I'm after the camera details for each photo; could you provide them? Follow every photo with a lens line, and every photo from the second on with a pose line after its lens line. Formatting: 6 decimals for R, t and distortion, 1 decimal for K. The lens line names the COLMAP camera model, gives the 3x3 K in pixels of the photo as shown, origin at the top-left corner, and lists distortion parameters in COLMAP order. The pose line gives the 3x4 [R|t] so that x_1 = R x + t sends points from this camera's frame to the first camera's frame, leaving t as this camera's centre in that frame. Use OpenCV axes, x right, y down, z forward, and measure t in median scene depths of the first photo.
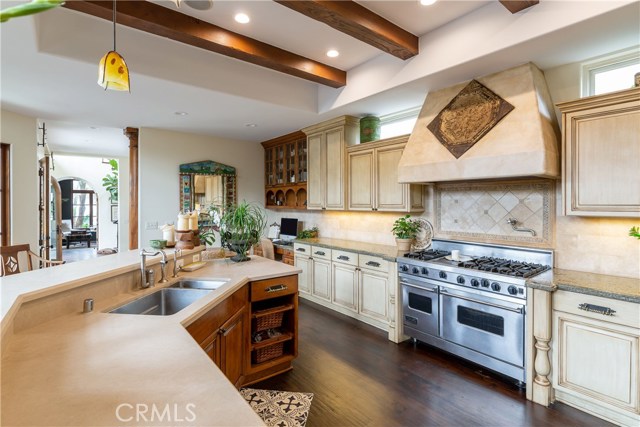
lens RADIAL K [[321.8, 0, 319.2], [0, 321.8, 205.4], [0, 0, 1]] dist [0.001181, -0.000665]
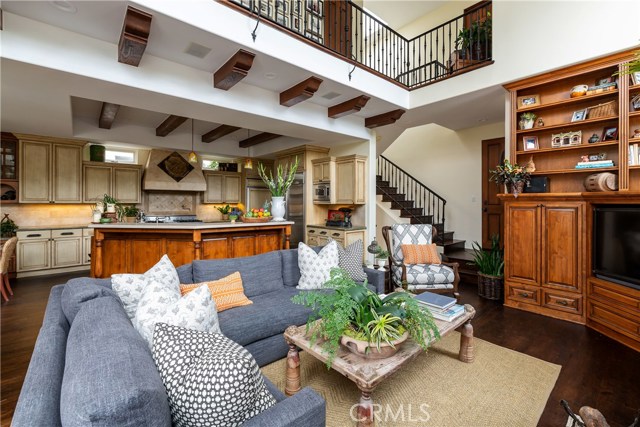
lens RADIAL K [[281.4, 0, 319.7], [0, 281.4, 206.5], [0, 0, 1]] dist [-0.001236, -0.000723]
pose [[-0.031970, -0.013847, 0.999393, -1.331964], [0.005120, 0.999889, 0.014018, 0.019296], [-0.999476, 0.005565, -0.031895, -0.065171]]
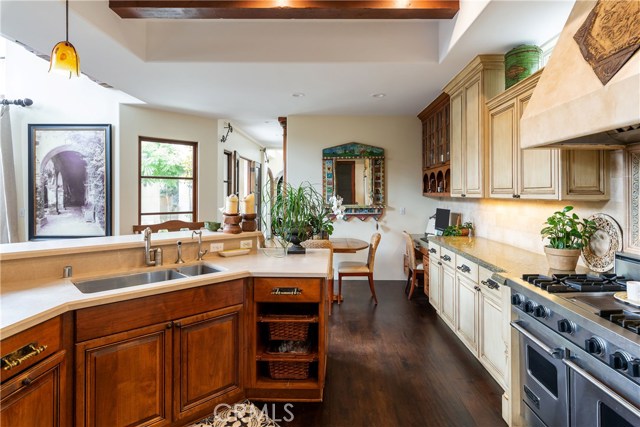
lens RADIAL K [[351.9, 0, 324.2], [0, 351.9, 191.5], [0, 0, 1]] dist [0.005474, 0.001548]
pose [[0.776808, 0.001048, -0.629736, 0.300316], [-0.009031, 0.999914, -0.009476, 0.012742], [0.629672, 0.013048, 0.776751, 0.238125]]
